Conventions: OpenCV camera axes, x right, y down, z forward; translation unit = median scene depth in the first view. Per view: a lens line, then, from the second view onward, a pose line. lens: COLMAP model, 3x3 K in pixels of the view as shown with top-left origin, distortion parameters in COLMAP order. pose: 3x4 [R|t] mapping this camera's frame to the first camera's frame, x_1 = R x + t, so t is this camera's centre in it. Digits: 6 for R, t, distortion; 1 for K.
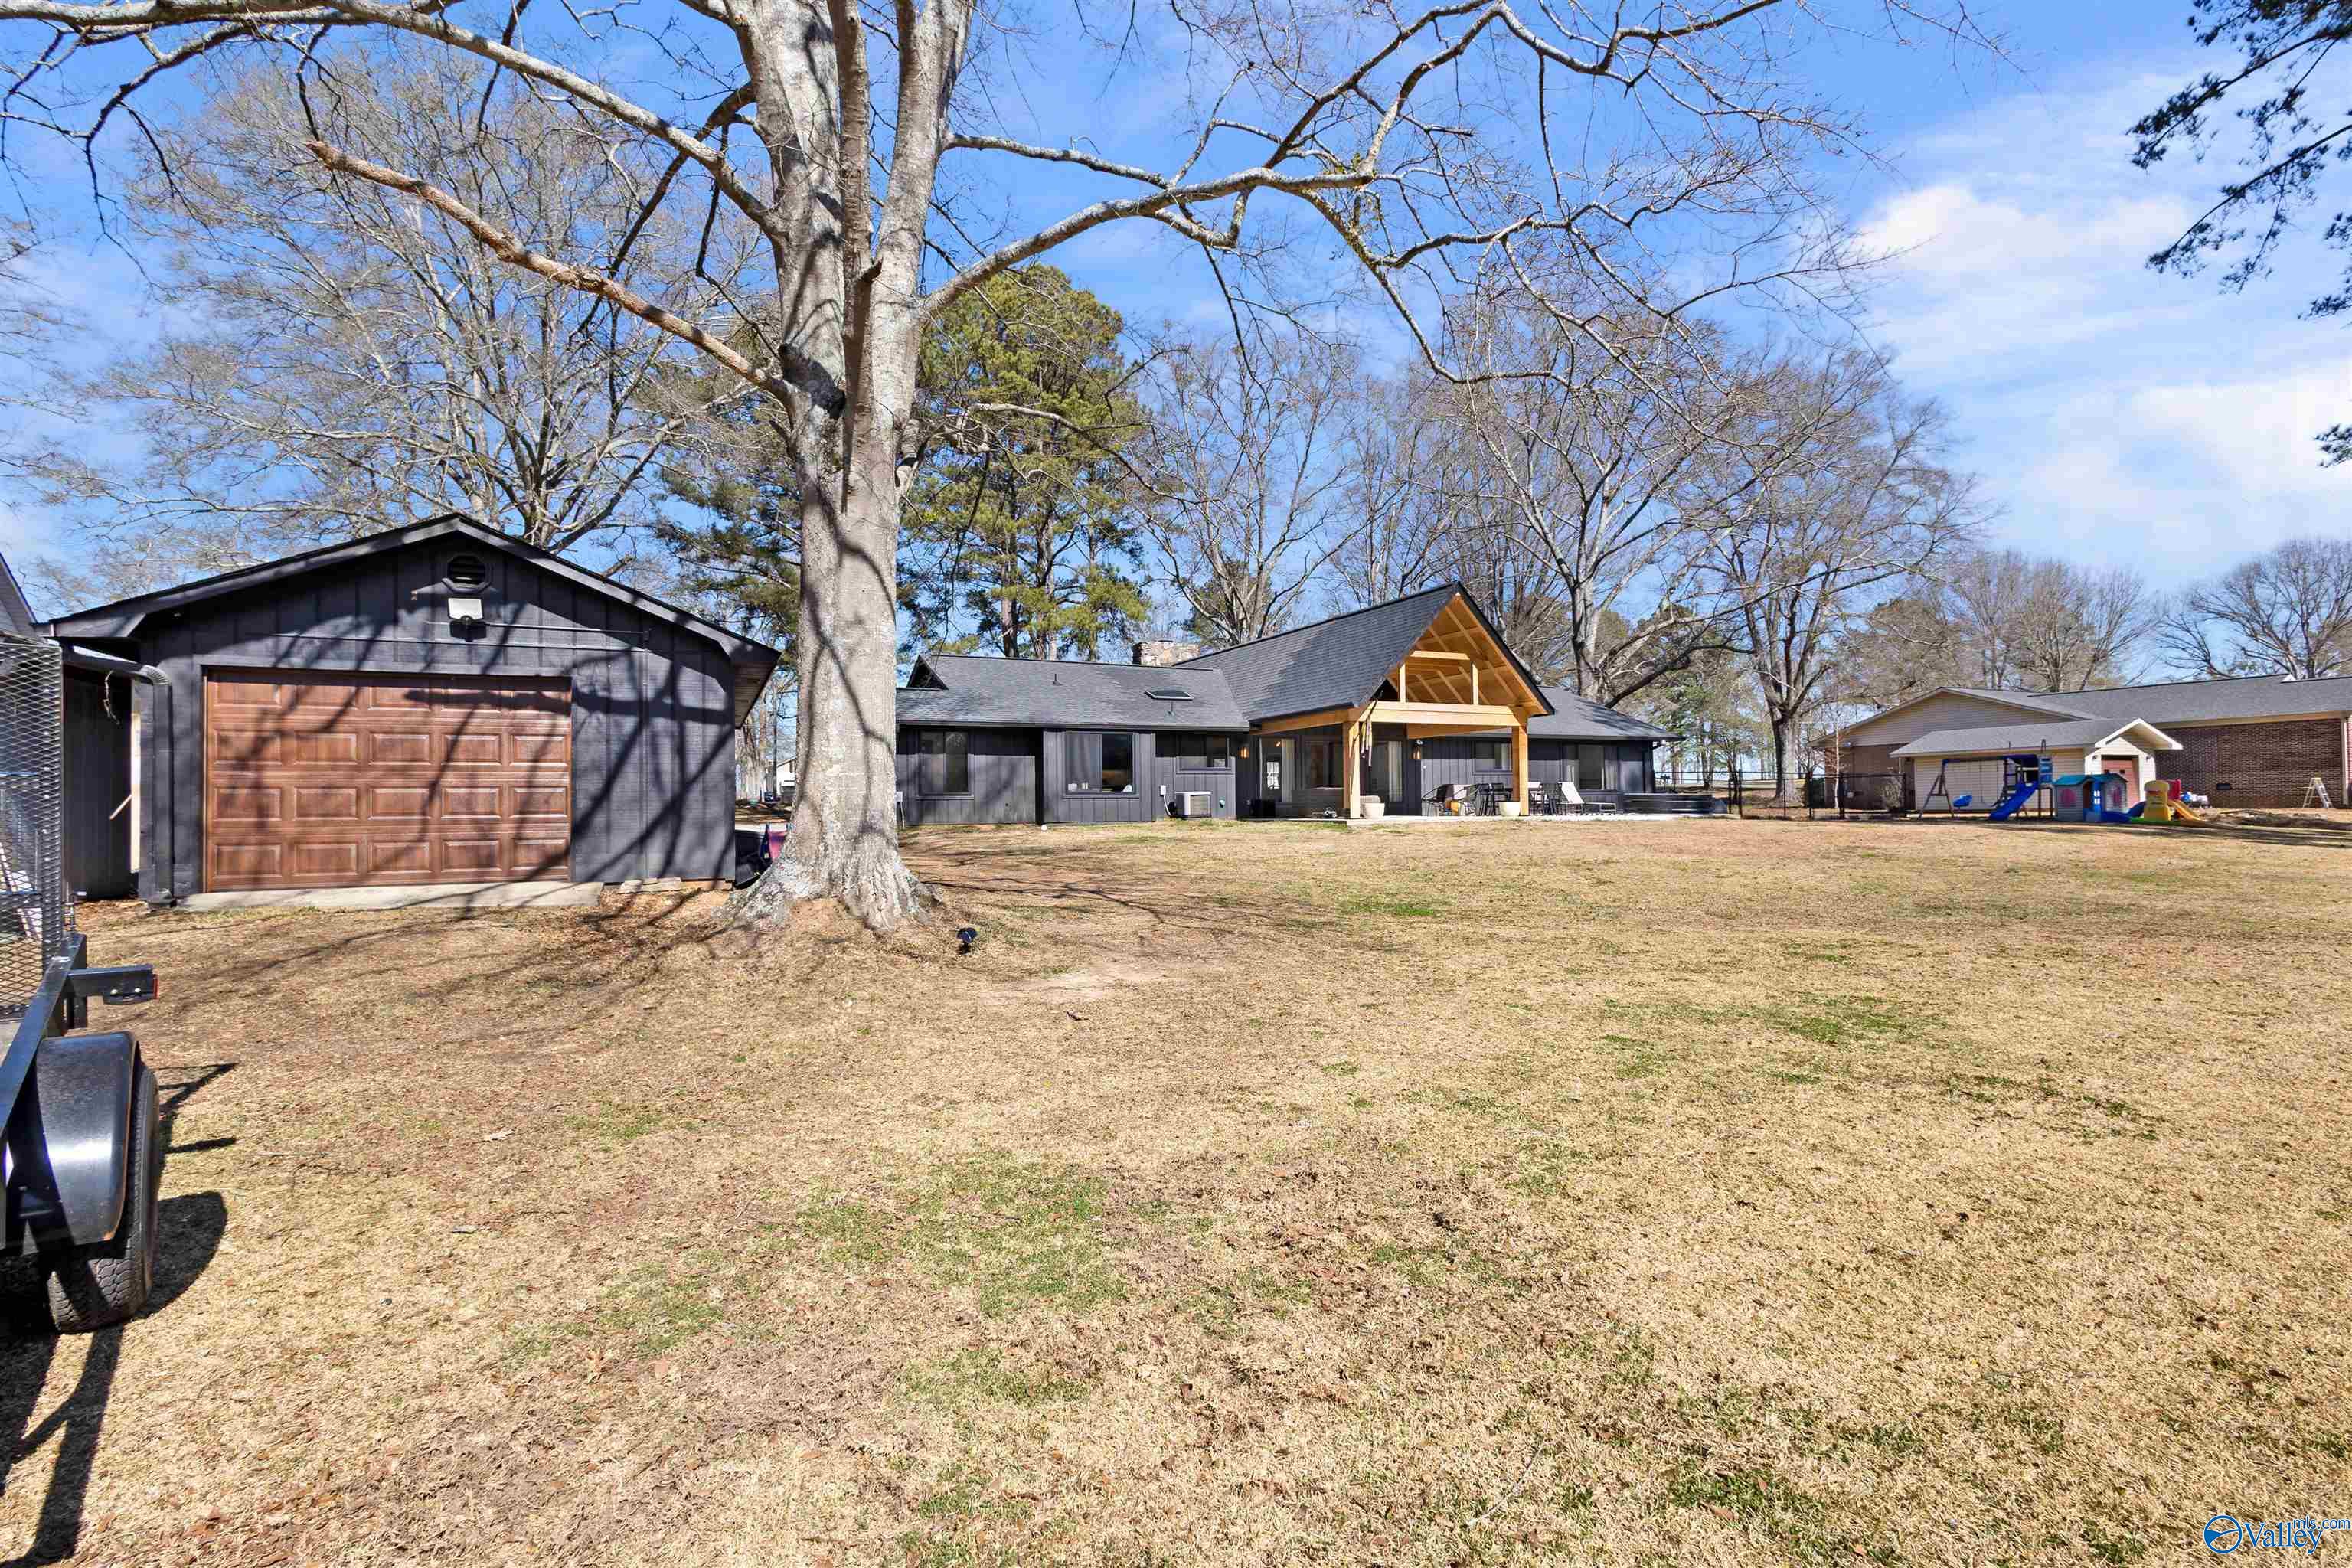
lens RADIAL K [[1089.9, 0, 1169.8], [0, 1089.9, 792.2], [0, 0, 1]] dist [0.001232, -0.000253]
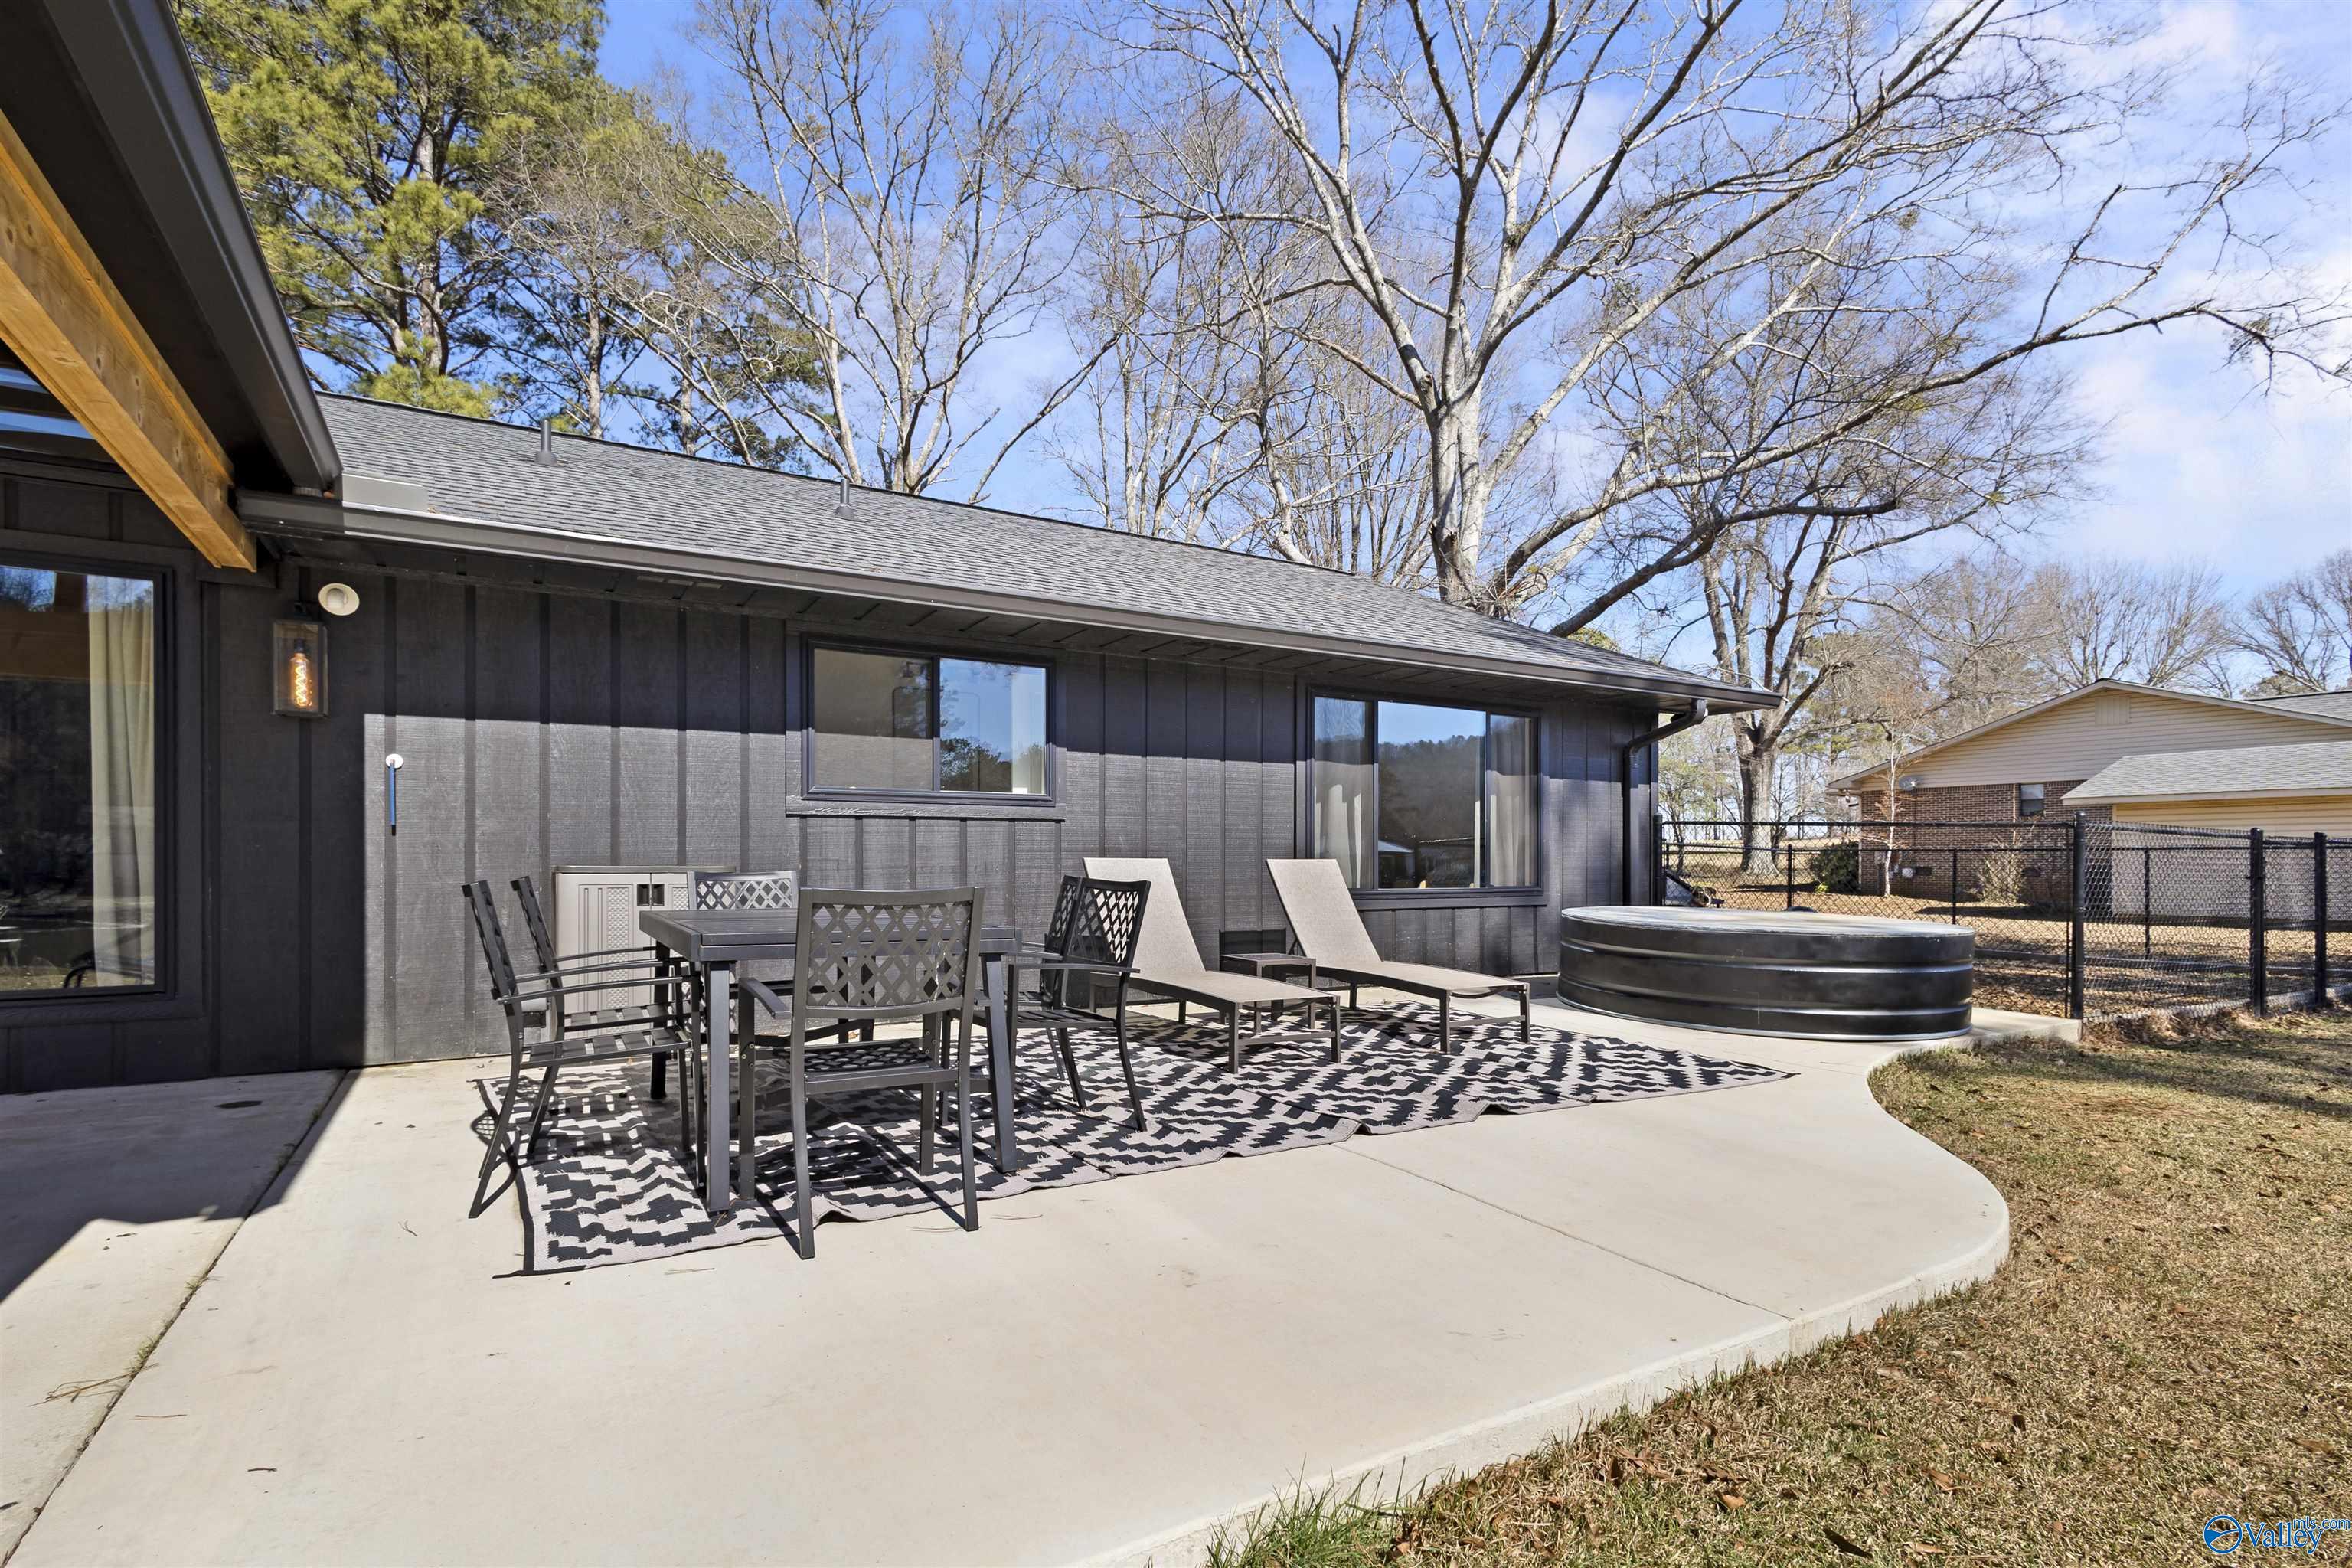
lens RADIAL K [[1111.6, 0, 1172.1], [0, 1111.6, 860.0], [0, 0, 1]] dist [0.001451, 0.000133]
pose [[0.995684, 0.015981, 0.091426, 0.390388], [-0.017552, 0.999711, 0.016400, -0.015011], [-0.091138, -0.017934, 0.995677, 0.961663]]
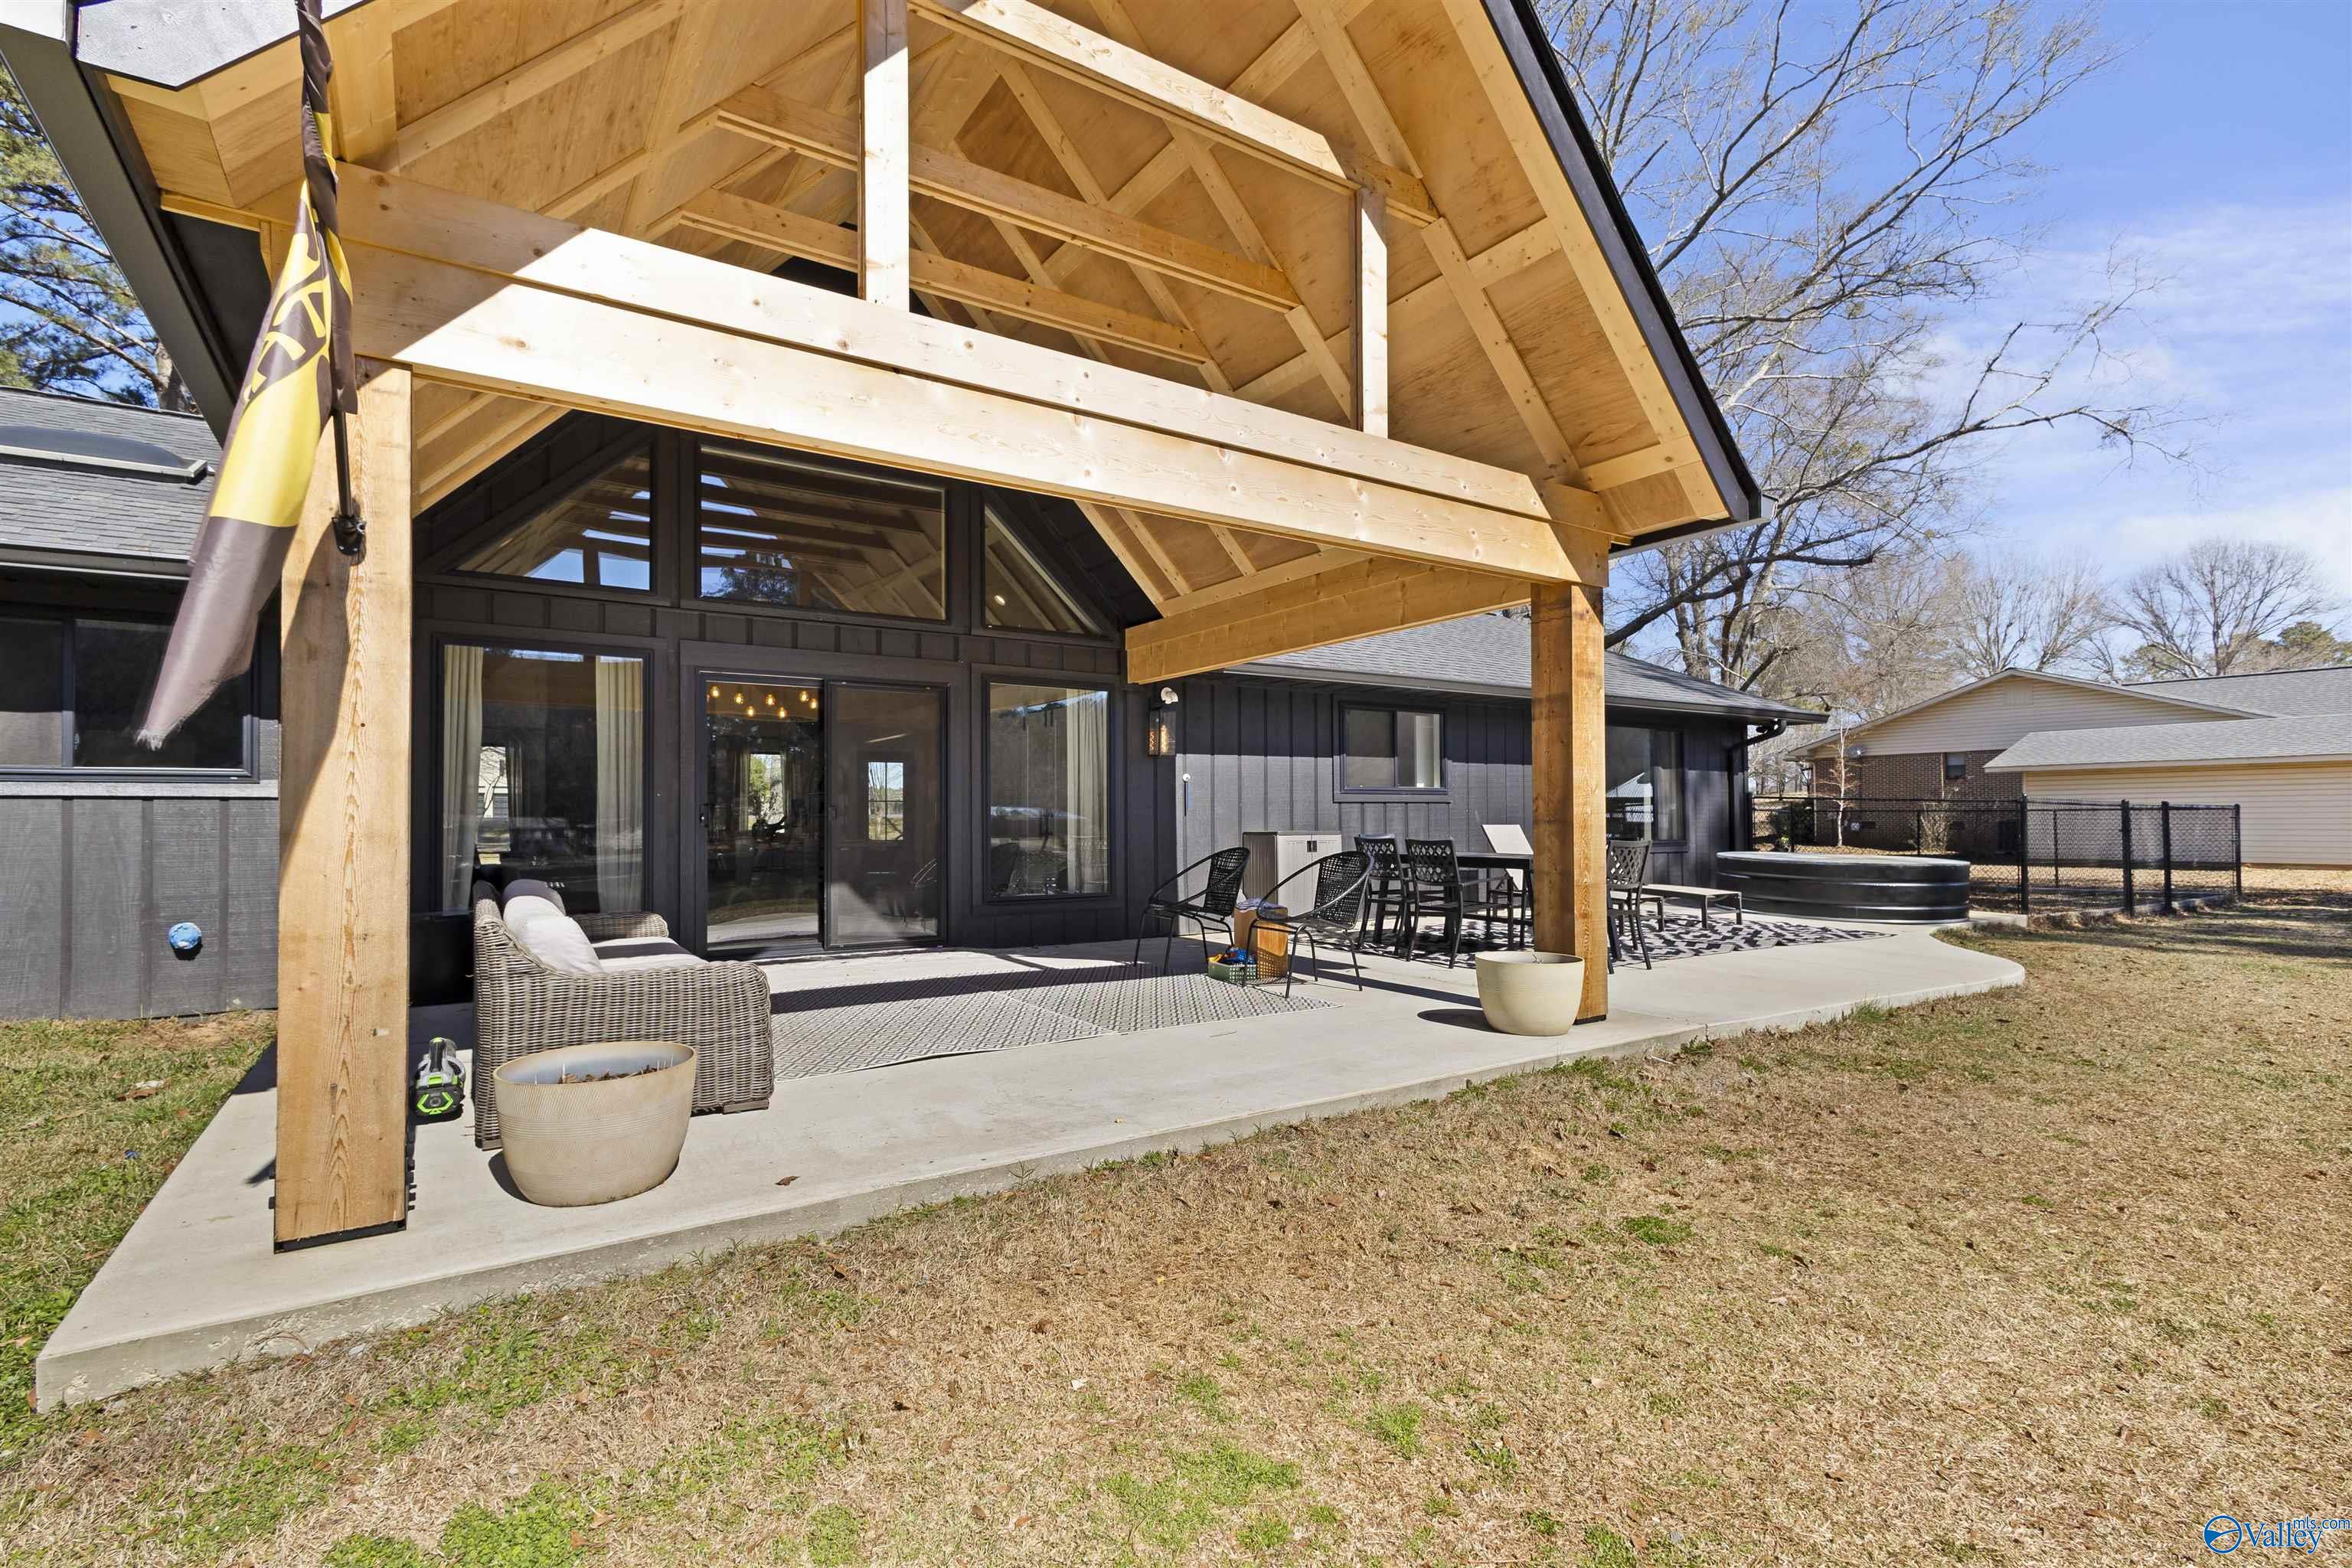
lens RADIAL K [[1089.9, 0, 1169.8], [0, 1089.9, 792.2], [0, 0, 1]] dist [0.001232, -0.000253]
pose [[0.990662, 0.012427, 0.135776, 0.217868], [-0.011434, 0.999902, -0.008092, -0.018931], [-0.135863, 0.006464, 0.990707, 0.806941]]
